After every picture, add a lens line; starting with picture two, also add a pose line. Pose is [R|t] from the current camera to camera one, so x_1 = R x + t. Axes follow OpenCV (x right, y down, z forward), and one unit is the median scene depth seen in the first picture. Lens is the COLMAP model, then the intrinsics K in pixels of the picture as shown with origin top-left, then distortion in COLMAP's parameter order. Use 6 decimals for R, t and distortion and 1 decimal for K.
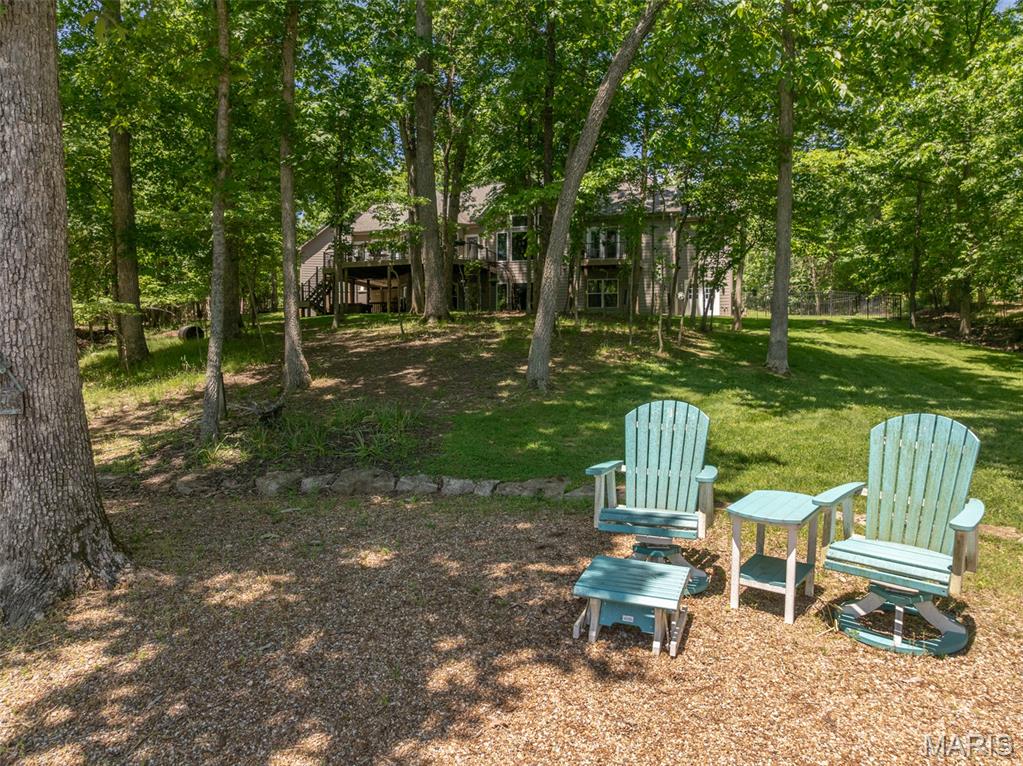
lens RADIAL K [[728.8, 0, 513.0], [0, 728.8, 385.8], [0, 0, 1]] dist [-0.031293, 0.012587]
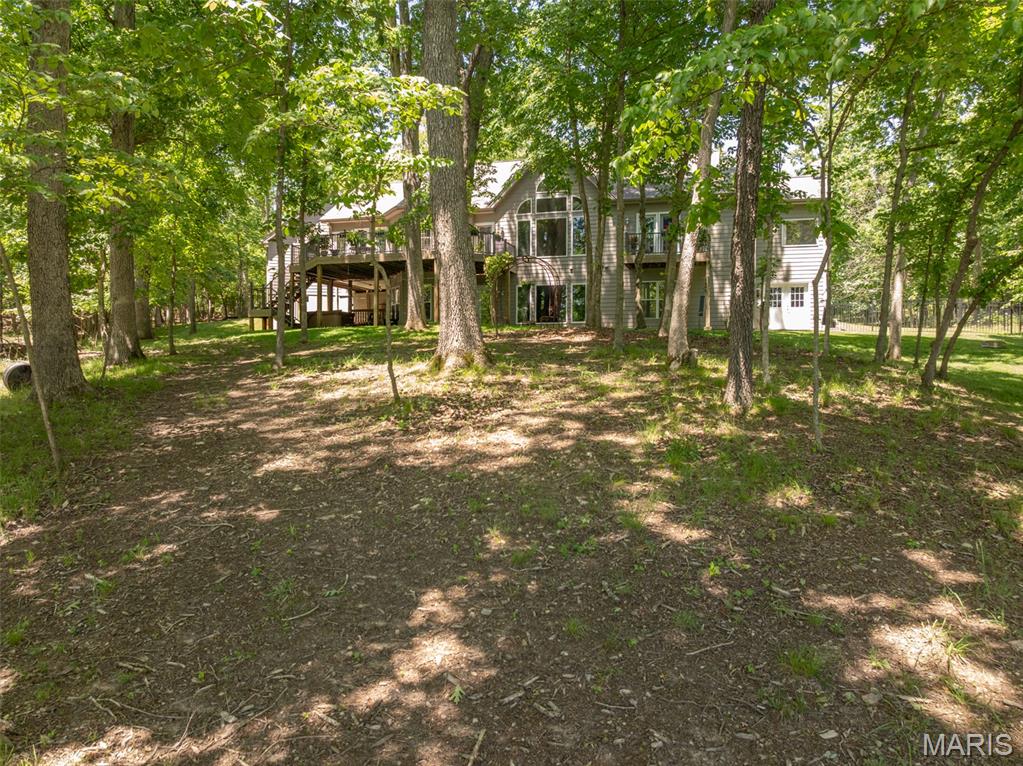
lens RADIAL K [[728.8, 0, 505.1], [0, 728.8, 382.6], [0, 0, 1]] dist [-0.031293, 0.012587]
pose [[0.999988, 0.004337, 0.002319, -0.037927], [-0.004327, 0.999982, -0.004264, -0.037348], [-0.002338, 0.004253, 0.999988, 0.244156]]
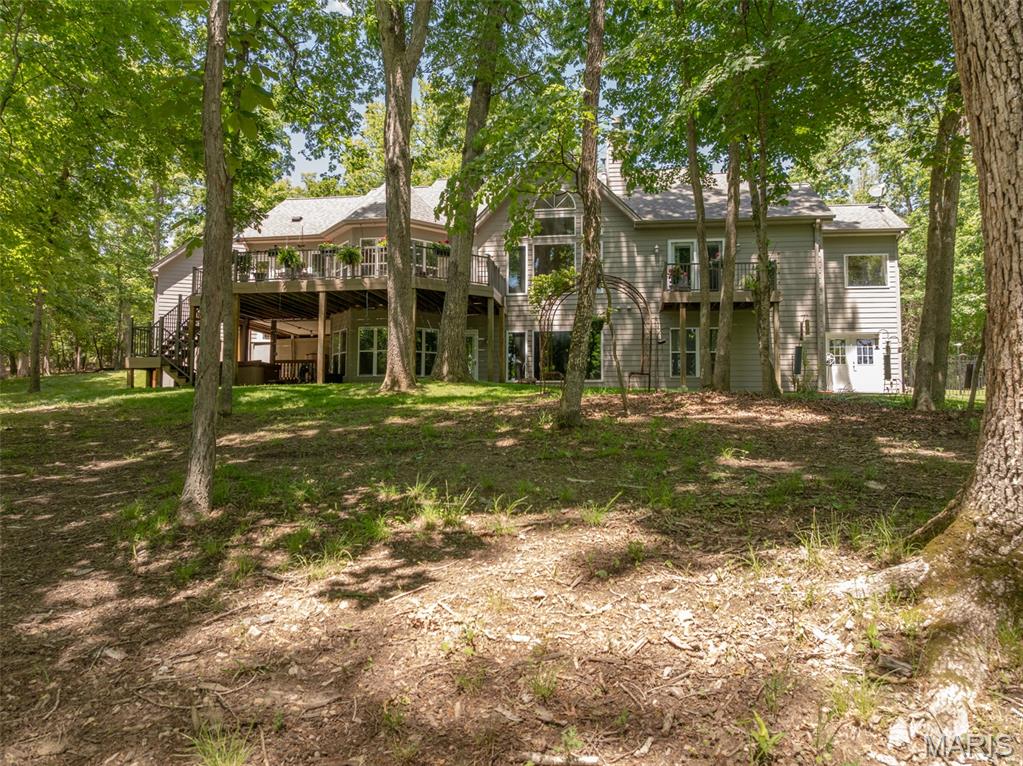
lens RADIAL K [[728.8, 0, 518.4], [0, 728.8, 380.4], [0, 0, 1]] dist [-0.031293, 0.012587]
pose [[0.987650, 0.013028, 0.156134, -0.107127], [-0.000125, 0.996602, -0.082367, -0.056859], [-0.156676, 0.081330, 0.984296, 0.449277]]
